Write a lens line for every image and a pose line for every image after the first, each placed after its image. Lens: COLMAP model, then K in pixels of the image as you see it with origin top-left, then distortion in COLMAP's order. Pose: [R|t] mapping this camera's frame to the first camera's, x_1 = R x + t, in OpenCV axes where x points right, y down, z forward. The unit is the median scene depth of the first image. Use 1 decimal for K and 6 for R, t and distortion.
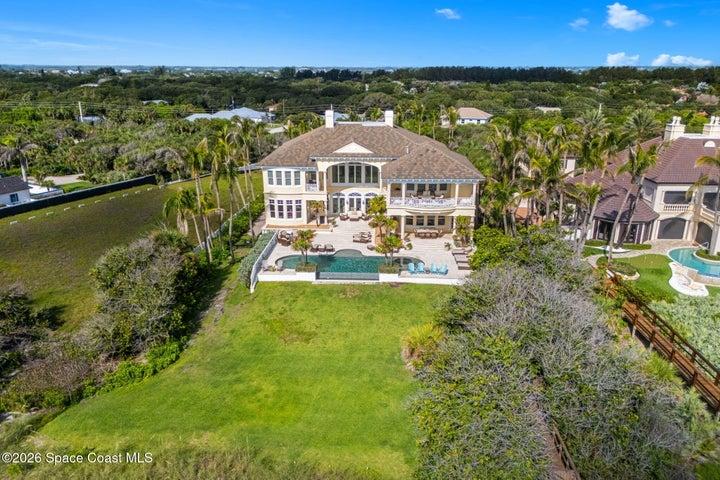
lens RADIAL K [[522.8, 0, 360.0], [0, 522.8, 240.0], [0, 0, 1]] dist [0.111122, -0.194760]
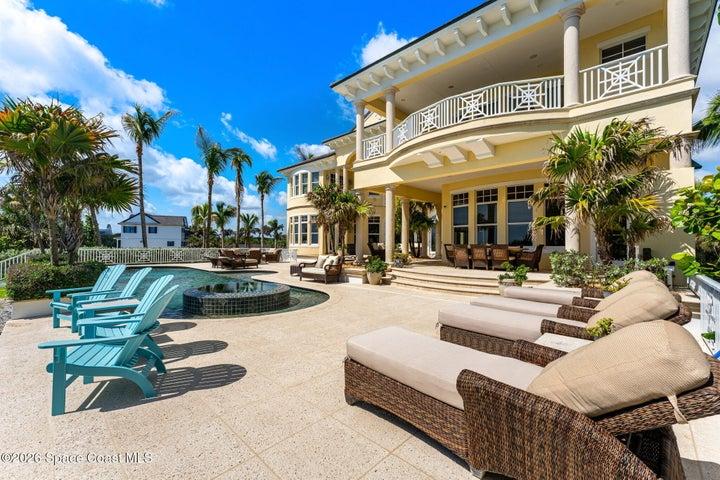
lens RADIAL K [[309.4, 0, 360.0], [0, 309.4, 240.0], [0, 0, 1]] dist [-0.000104, -0.000006]
pose [[0.754000, -0.005302, -0.656853, 0.189646], [-0.210744, 0.945154, -0.249542, 0.040381], [0.622150, 0.326582, 0.711529, 0.790803]]
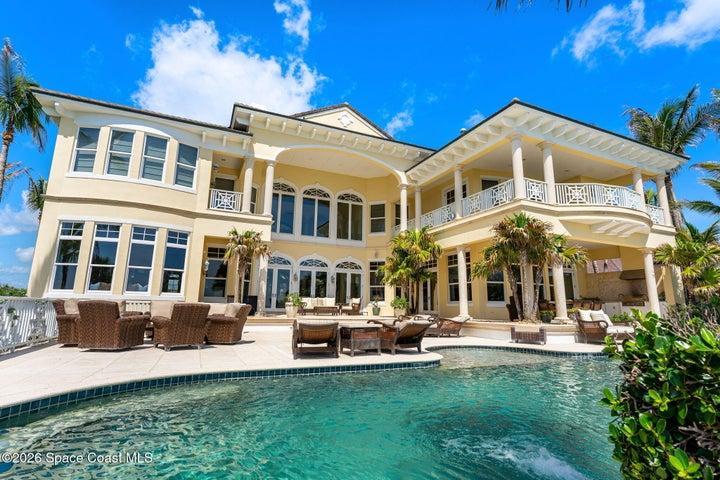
lens RADIAL K [[358.6, 0, 360.0], [0, 358.6, 240.0], [0, 0, 1]] dist [0.000813, 0.000102]
pose [[0.895876, 0.099890, 0.432929, -0.116321], [0.120309, 0.883458, -0.452801, 0.039054], [-0.427705, 0.457738, 0.779451, 0.814390]]
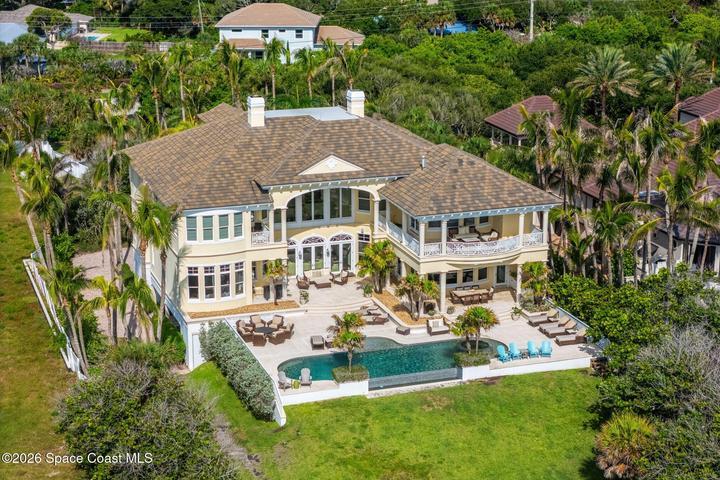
lens RADIAL K [[1422.4, 0, 360.0], [0, 1422.4, 240.0], [0, 0, 1]] dist [-0.176794, -0.019335]
pose [[0.928121, -0.100619, 0.358423, -0.557092], [0.113037, 0.993495, -0.013804, -0.066603], [-0.354702, 0.053326, 0.933457, -0.480086]]
